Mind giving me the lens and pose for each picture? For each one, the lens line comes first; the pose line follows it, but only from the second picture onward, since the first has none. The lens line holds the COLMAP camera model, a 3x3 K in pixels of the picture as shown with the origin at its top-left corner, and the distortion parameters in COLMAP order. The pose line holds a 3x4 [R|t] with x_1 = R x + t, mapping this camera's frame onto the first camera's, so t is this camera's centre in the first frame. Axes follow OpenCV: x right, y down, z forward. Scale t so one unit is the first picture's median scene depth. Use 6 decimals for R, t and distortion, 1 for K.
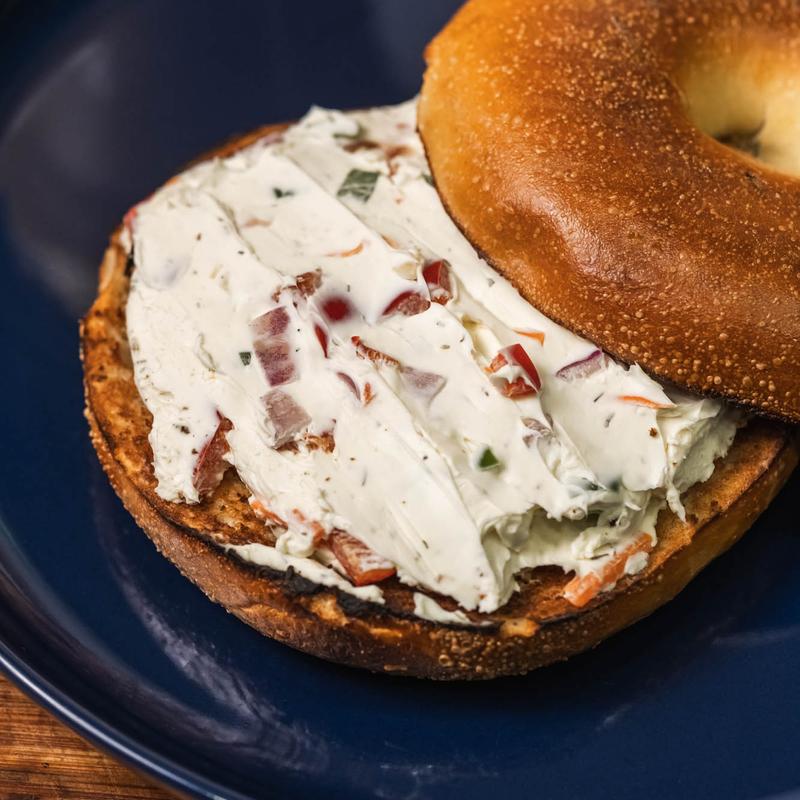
lens RADIAL K [[3921.9, 0, 398.6], [0, 3921.9, 399.7], [0, 0, 1]] dist [-0.007743, 0.000000]
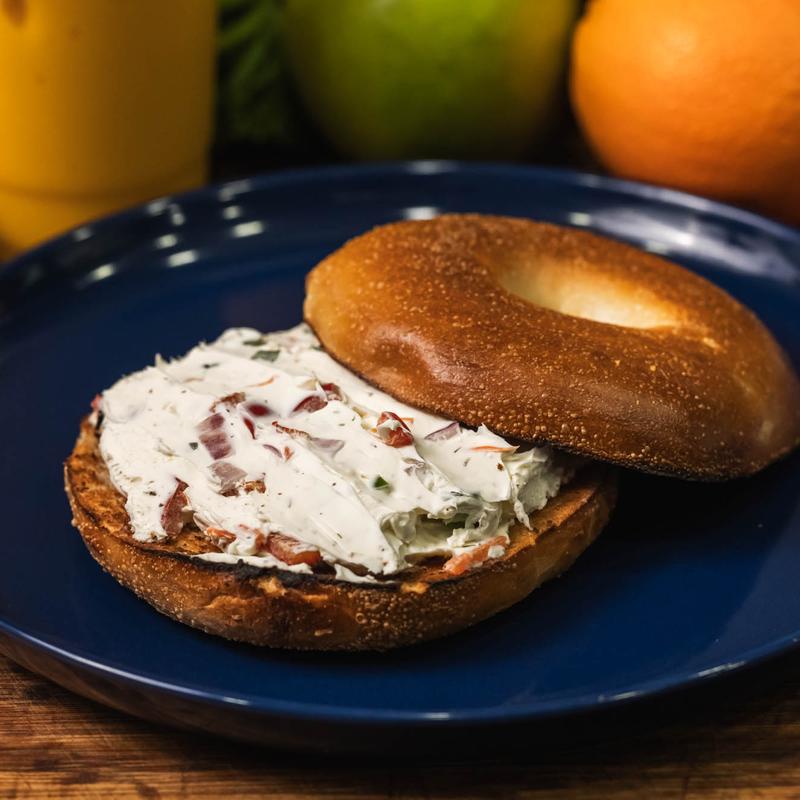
lens RADIAL K [[3921.9, 0, 401.0], [0, 3921.9, 400.2], [0, 0, 1]] dist [-0.007743, 0.000000]
pose [[0.995661, -0.057499, 0.073166, -0.066217], [0.079825, 0.931845, -0.353966, 0.459412], [-0.047826, 0.358271, 0.932392, -0.265995]]
